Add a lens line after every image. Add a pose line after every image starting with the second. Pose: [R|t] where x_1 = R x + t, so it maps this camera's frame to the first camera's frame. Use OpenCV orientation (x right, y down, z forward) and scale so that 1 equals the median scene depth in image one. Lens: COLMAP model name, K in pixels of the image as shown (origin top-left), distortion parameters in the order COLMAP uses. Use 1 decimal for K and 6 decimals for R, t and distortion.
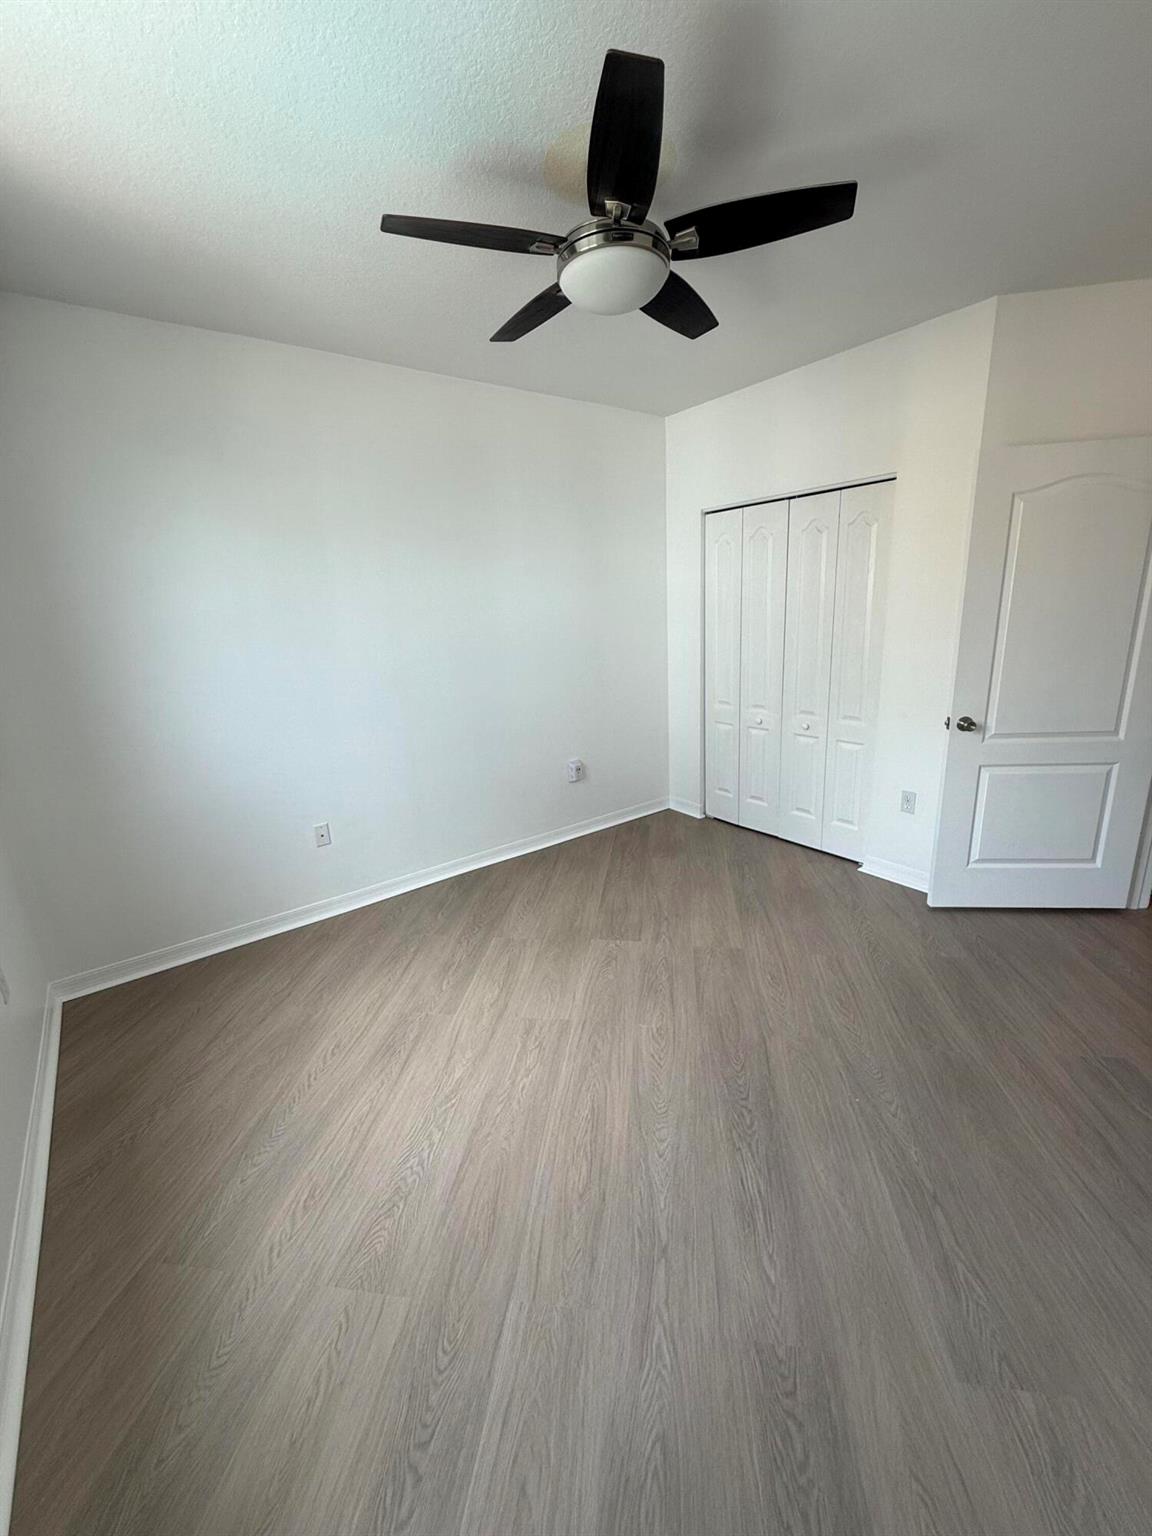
lens RADIAL K [[603.2, 0, 591.5], [0, 603.2, 769.2], [0, 0, 1]] dist [0.001137, 0.000132]
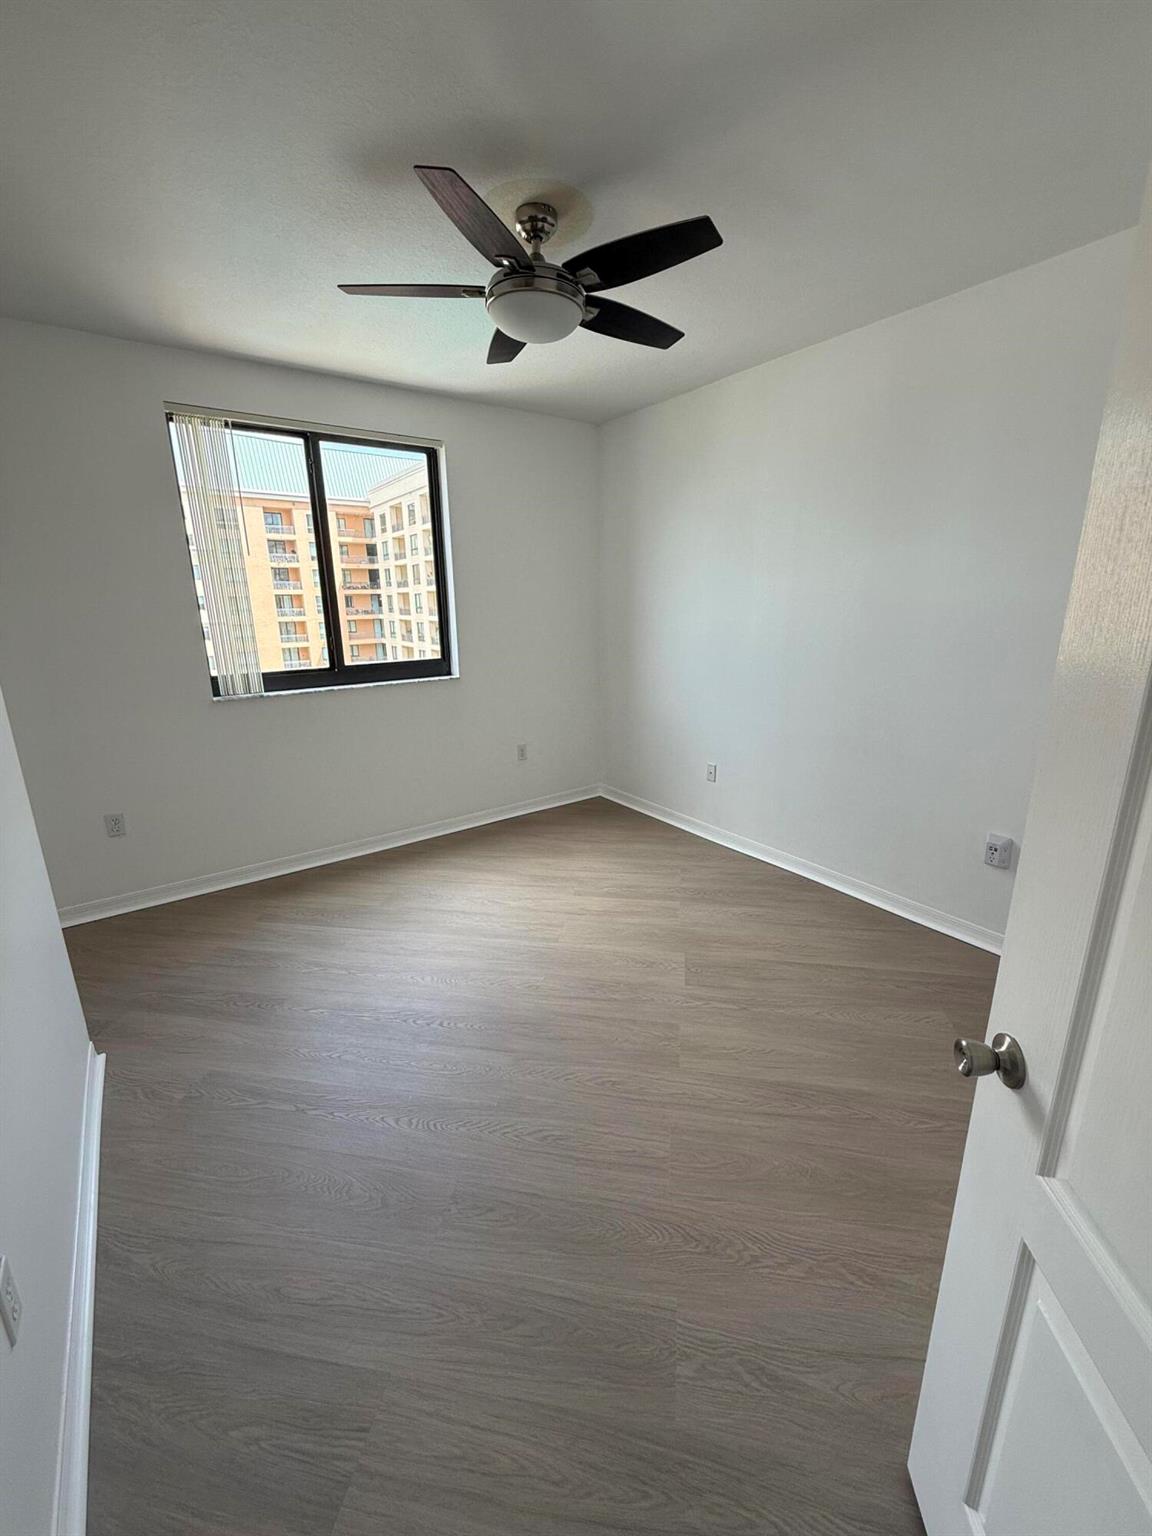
lens RADIAL K [[614.5, 0, 576.0], [0, 614.5, 768.0], [0, 0, 1]] dist [-0.000611, -0.000066]
pose [[-0.022469, 0.310050, -0.950455, 0.881101], [-0.254248, 0.917666, 0.305364, -0.248944], [0.966878, 0.248512, 0.058211, 0.754704]]
